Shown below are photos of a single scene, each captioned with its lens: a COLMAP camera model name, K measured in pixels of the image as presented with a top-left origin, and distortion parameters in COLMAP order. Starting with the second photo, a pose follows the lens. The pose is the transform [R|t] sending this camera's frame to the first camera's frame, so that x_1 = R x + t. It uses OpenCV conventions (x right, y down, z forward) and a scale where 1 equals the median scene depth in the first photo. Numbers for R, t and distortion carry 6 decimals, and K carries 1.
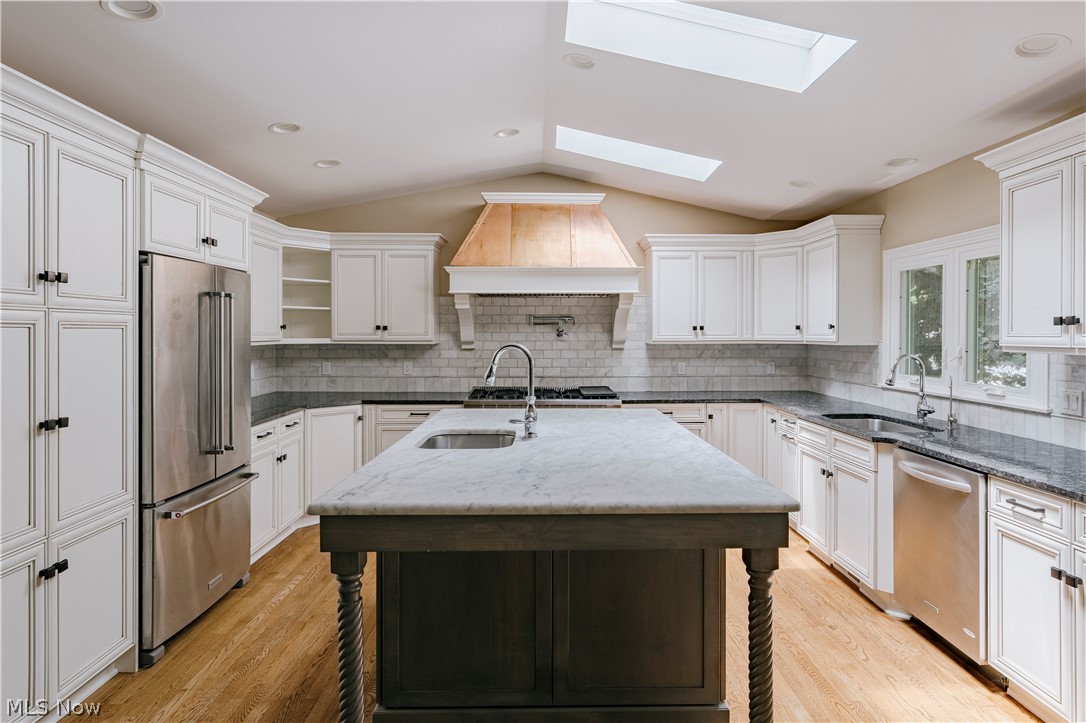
lens RADIAL K [[600.3, 0, 553.3], [0, 600.3, 337.5], [0, 0, 1]] dist [-0.001354, 0.000675]
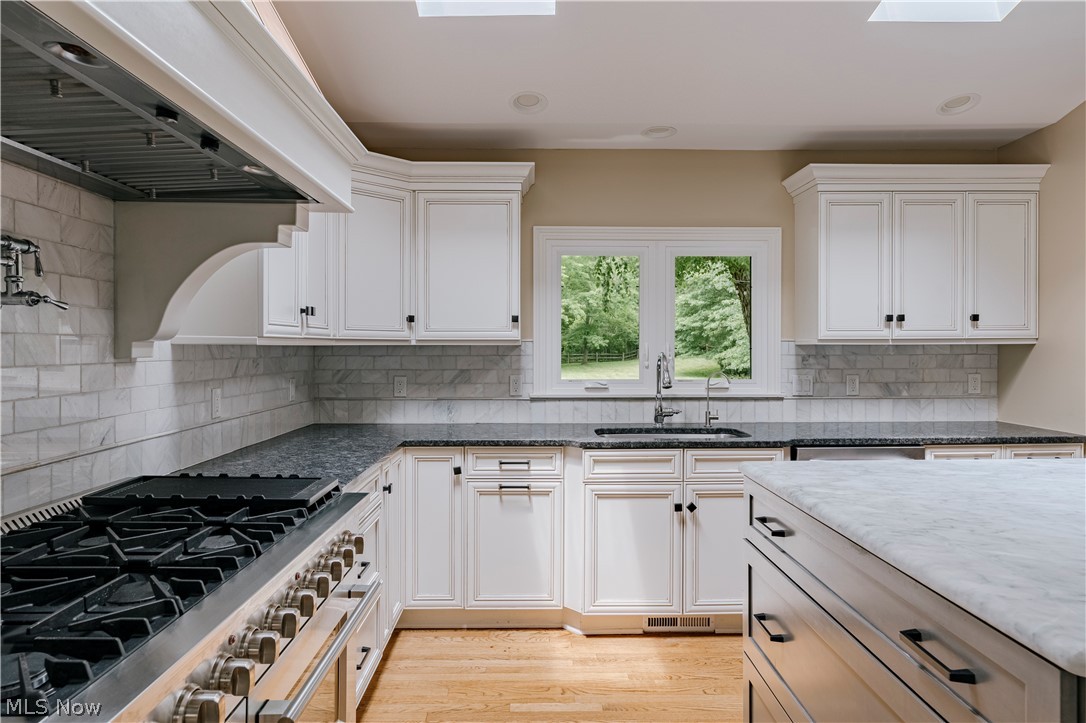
lens RADIAL K [[679.1, 0, 534.7], [0, 679.1, 355.6], [0, 0, 1]] dist [0.006708, -0.000660]
pose [[-0.001443, -0.009145, 0.999957, -0.335512], [0.007705, 0.999928, 0.009156, 0.017990], [-0.999969, 0.007718, -0.001372, 0.968255]]
